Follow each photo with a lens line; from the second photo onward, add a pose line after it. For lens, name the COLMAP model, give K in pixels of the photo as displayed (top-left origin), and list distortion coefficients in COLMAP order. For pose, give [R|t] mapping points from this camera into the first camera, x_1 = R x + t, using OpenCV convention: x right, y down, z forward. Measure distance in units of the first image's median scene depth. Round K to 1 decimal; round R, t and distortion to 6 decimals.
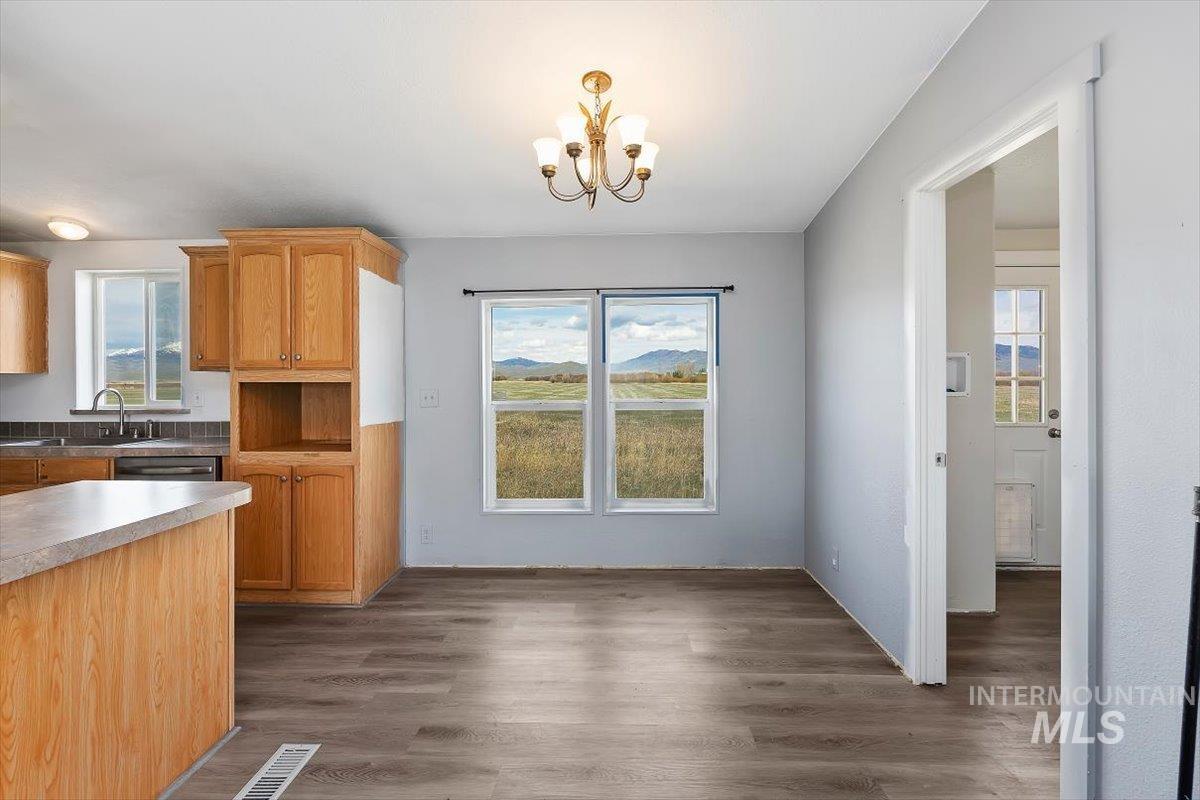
lens RADIAL K [[546.9, 0, 600.9], [0, 546.9, 382.0], [0, 0, 1]] dist [0.000936, 0.000253]
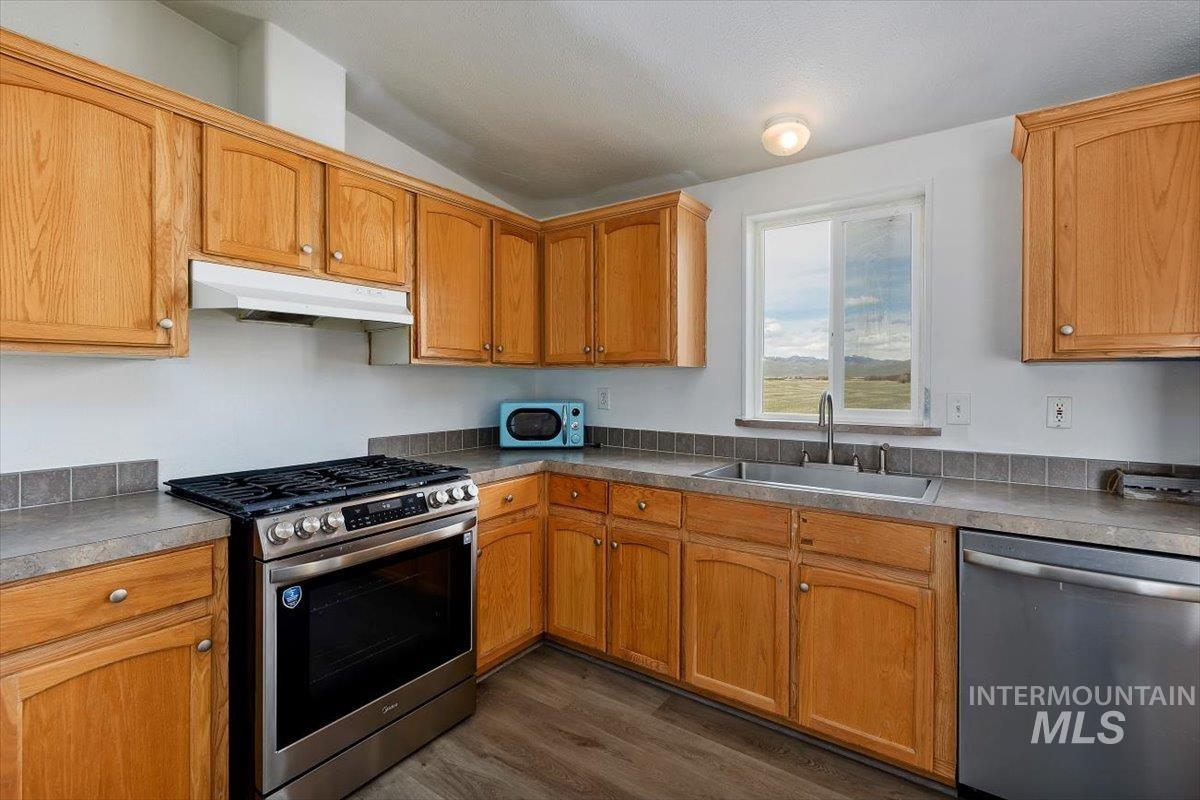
lens RADIAL K [[535.8, 0, 597.6], [0, 535.8, 386.4], [0, 0, 1]] dist [0.000479, 0.000139]
pose [[0.843918, 0.013922, -0.536292, -0.757079], [-0.008012, 0.999879, 0.013348, 0.001326], [0.536412, -0.006967, 0.843927, 0.332406]]
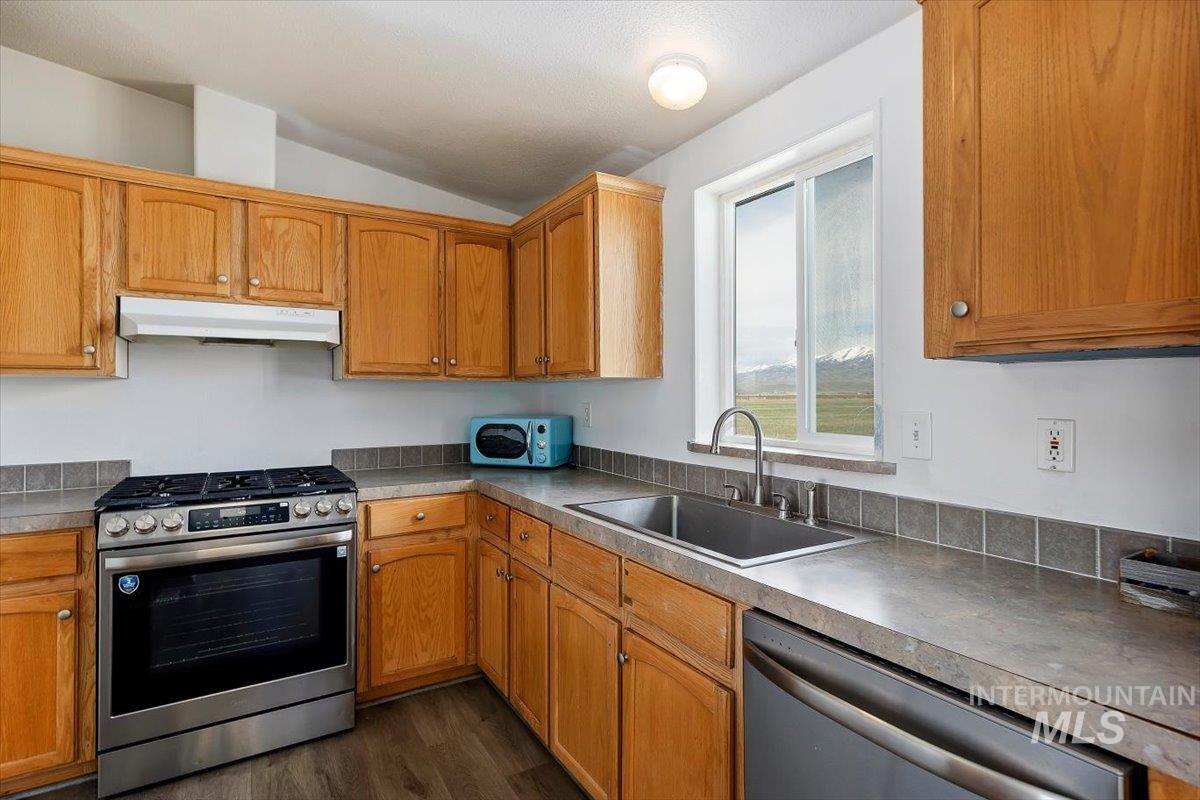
lens RADIAL K [[580.1, 0, 604.3], [0, 580.1, 393.6], [0, 0, 1]] dist [0.003730, 0.000676]
pose [[0.559192, 0.004277, -0.829027, -0.526677], [-0.003525, 0.999990, 0.002781, -0.000178], [0.829030, 0.001368, 0.559202, 0.599224]]
